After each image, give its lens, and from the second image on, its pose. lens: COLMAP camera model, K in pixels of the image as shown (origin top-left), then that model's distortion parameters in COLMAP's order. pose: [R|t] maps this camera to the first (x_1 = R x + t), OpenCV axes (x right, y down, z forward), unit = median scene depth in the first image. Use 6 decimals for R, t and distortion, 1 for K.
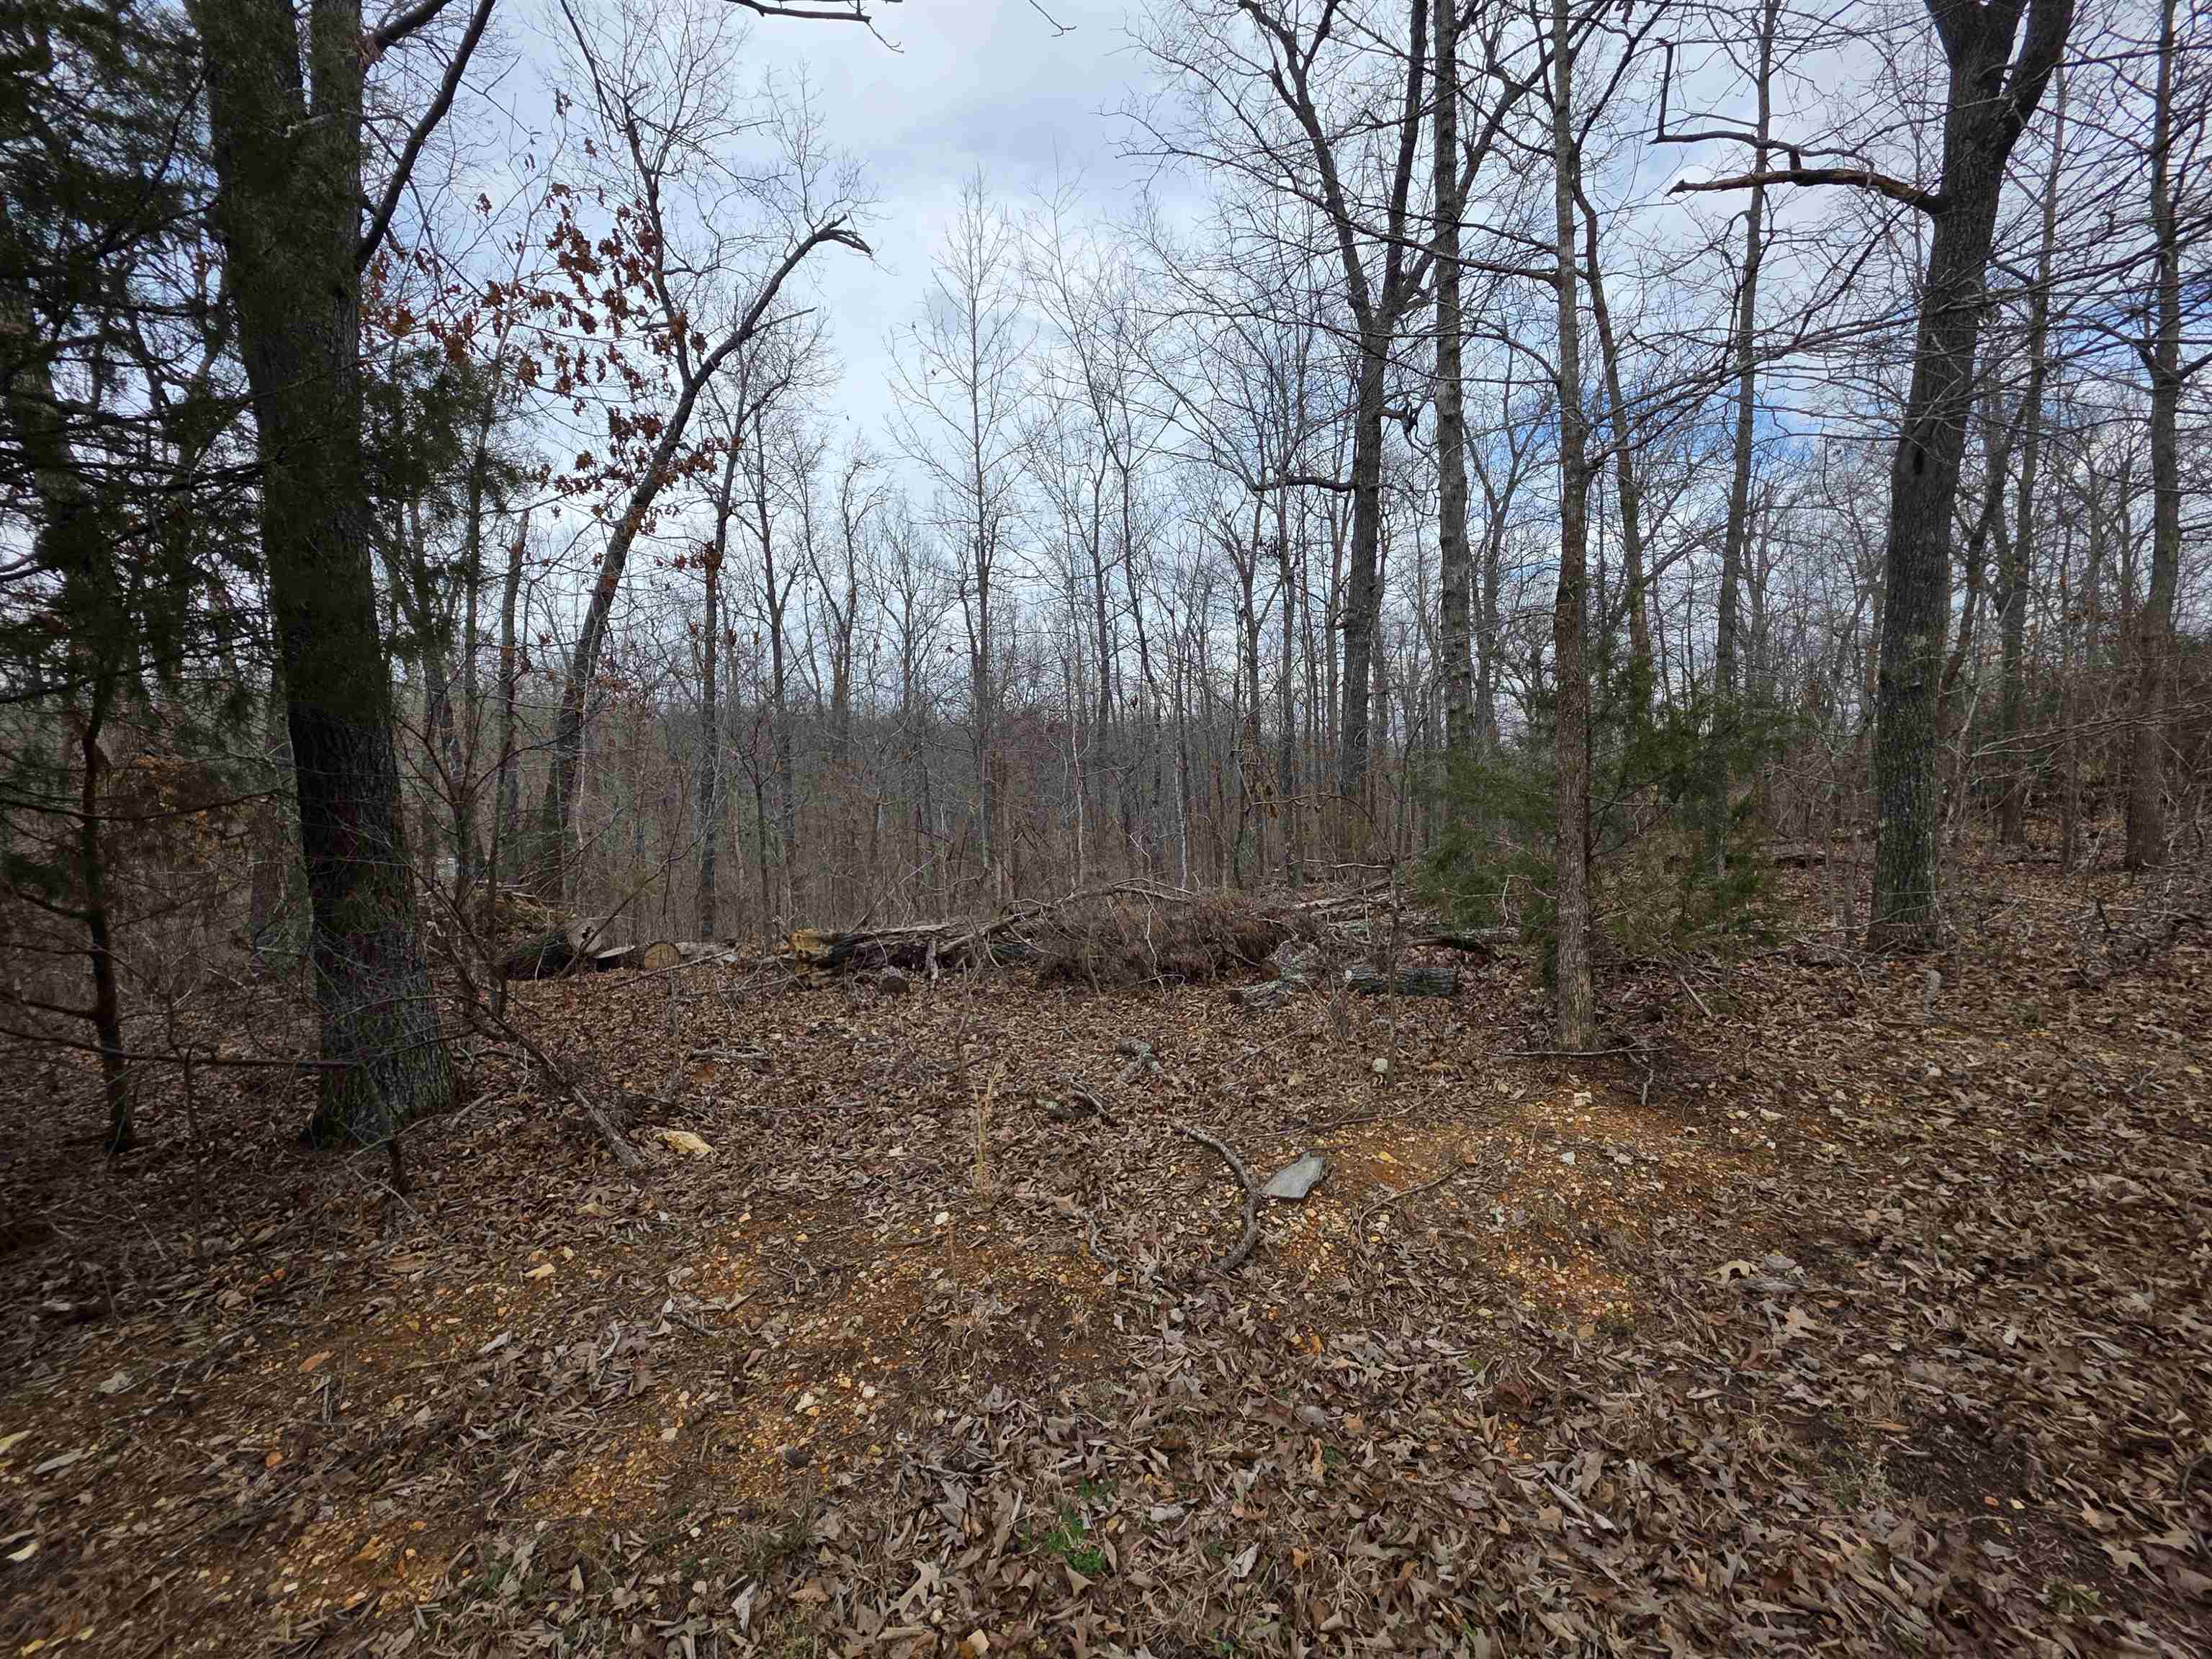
lens RADIAL K [[888.2, 0, 1110.1], [0, 888.2, 827.0], [0, 0, 1]] dist [0.001059, 0.000144]
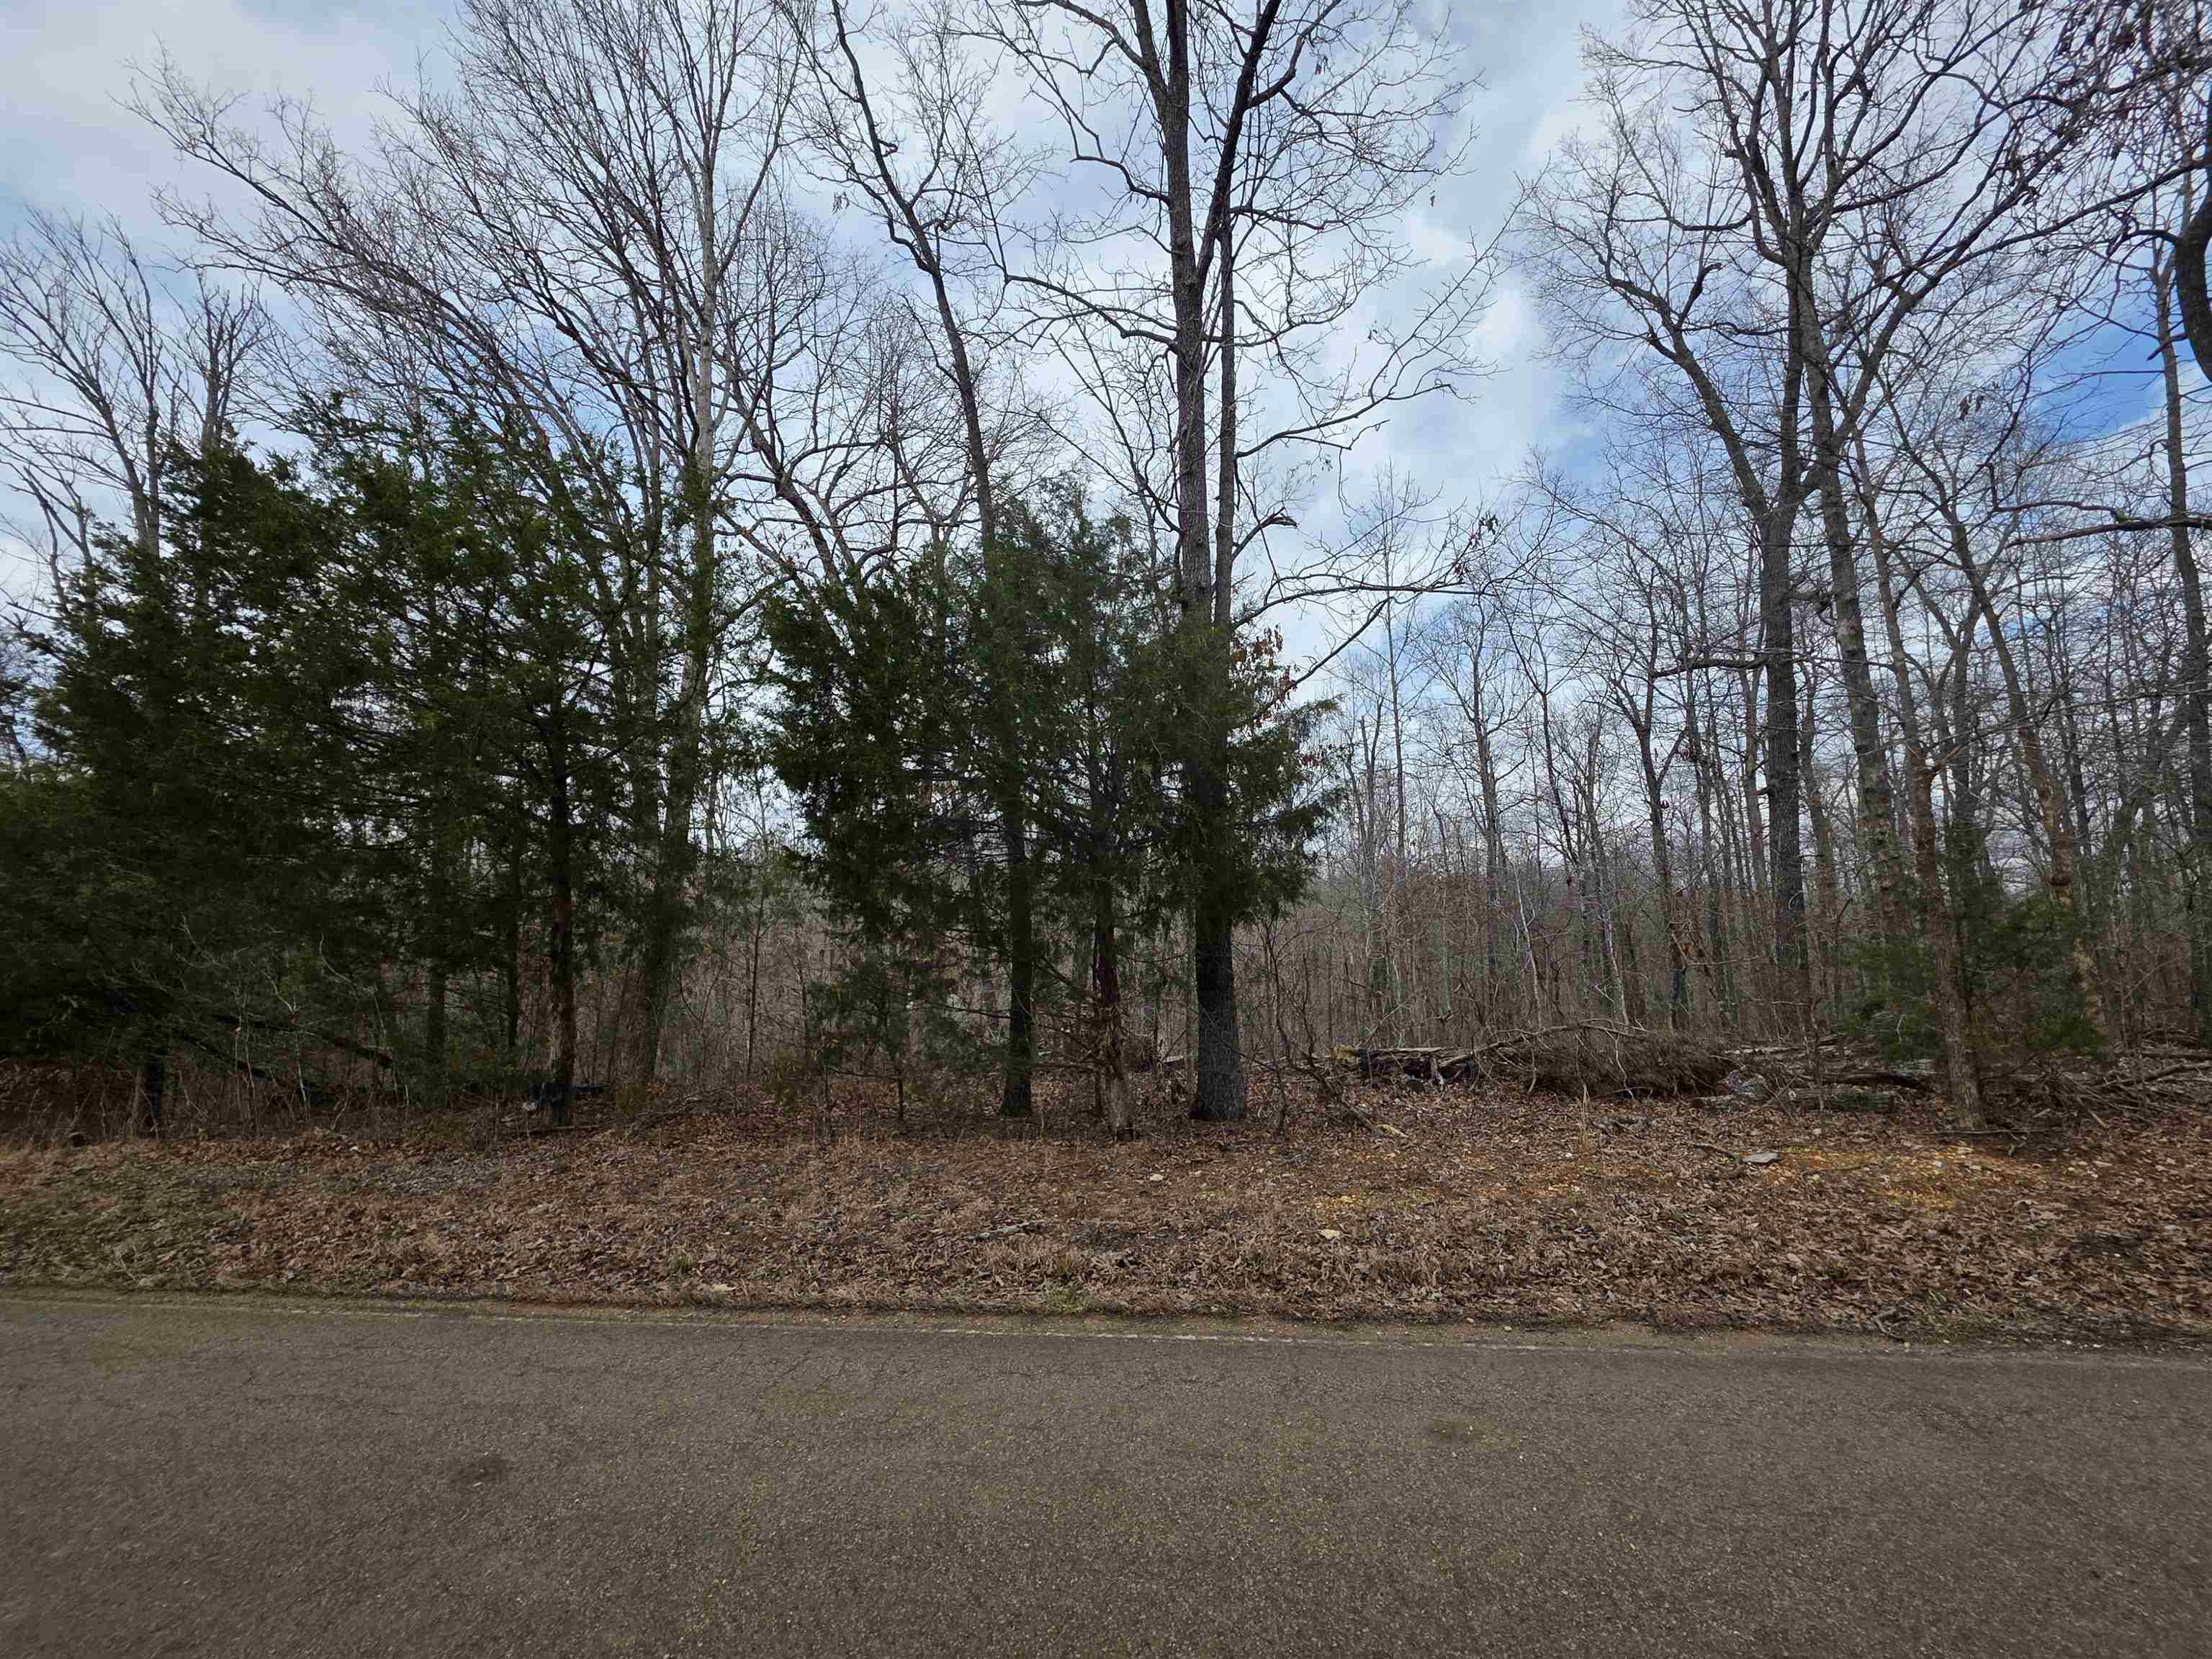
lens RADIAL K [[888.2, 0, 1110.1], [0, 888.2, 827.0], [0, 0, 1]] dist [0.001059, 0.000144]
pose [[0.925786, -0.037117, -0.376221, -0.094877], [-0.026724, 0.986254, -0.163063, 0.007212], [0.377102, 0.161015, 0.912068, -0.385531]]
